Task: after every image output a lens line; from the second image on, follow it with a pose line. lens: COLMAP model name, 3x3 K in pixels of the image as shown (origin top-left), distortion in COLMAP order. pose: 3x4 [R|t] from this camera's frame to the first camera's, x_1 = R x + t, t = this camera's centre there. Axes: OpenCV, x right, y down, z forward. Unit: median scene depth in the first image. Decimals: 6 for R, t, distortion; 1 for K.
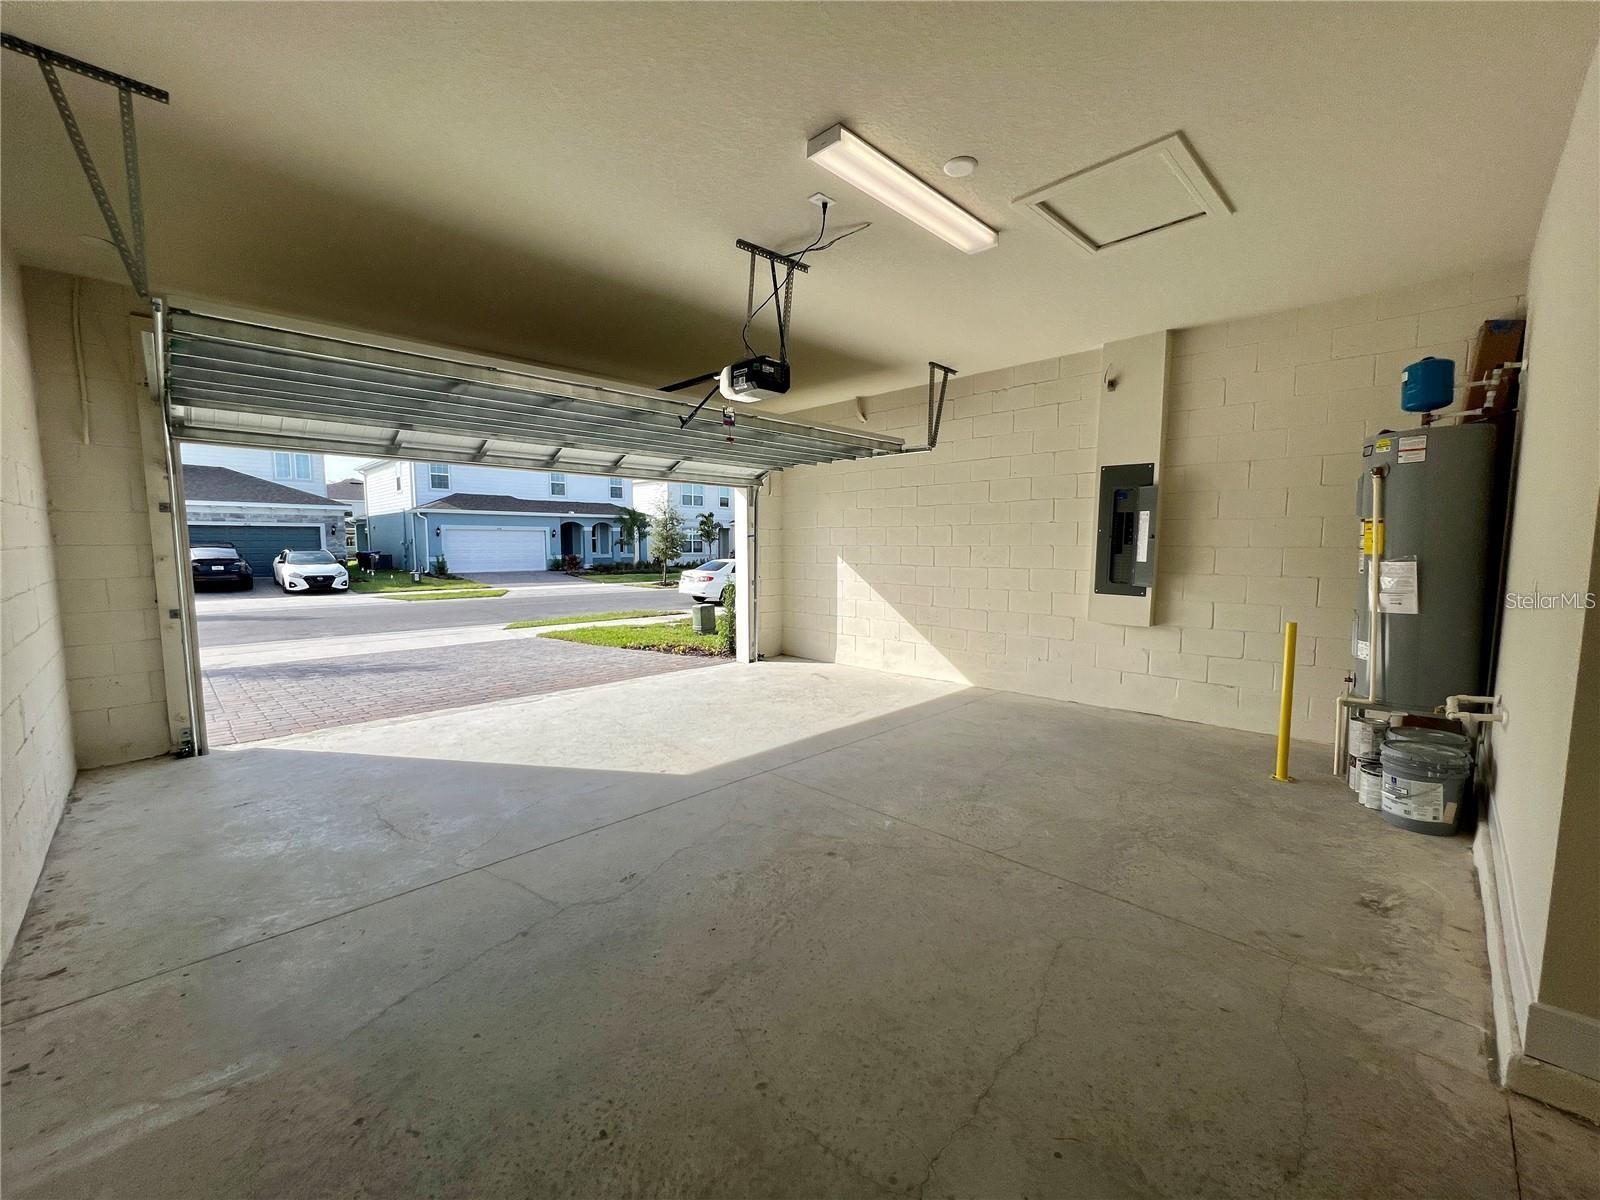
lens RADIAL K [[638.1, 0, 798.5], [0, 638.1, 596.6], [0, 0, 1]] dist [-0.003267, -0.000072]
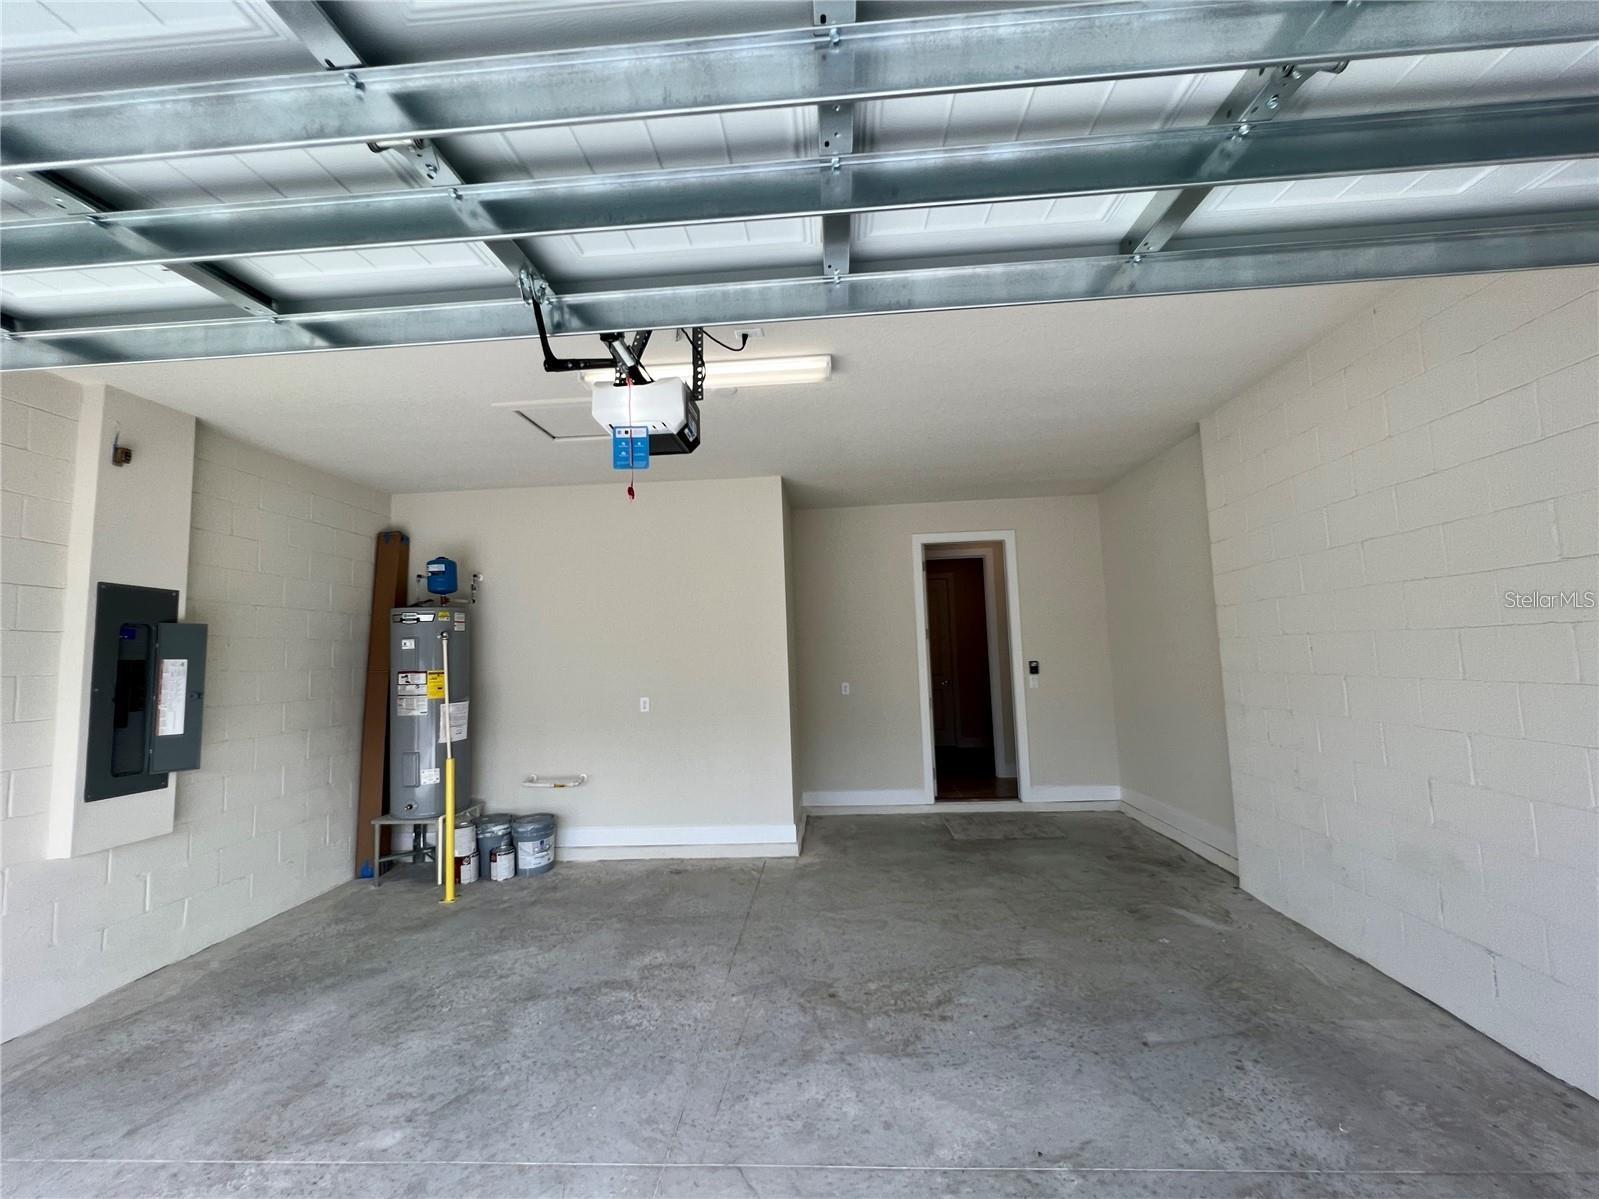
lens RADIAL K [[637.7, 0, 805.6], [0, 637.7, 604.9], [0, 0, 1]] dist [-0.003267, -0.000072]
pose [[-0.662860, 0.083421, 0.744082, -0.576970], [0.095049, 0.995109, -0.026890, -0.153363], [-0.742686, 0.052900, -0.667547, 1.329301]]
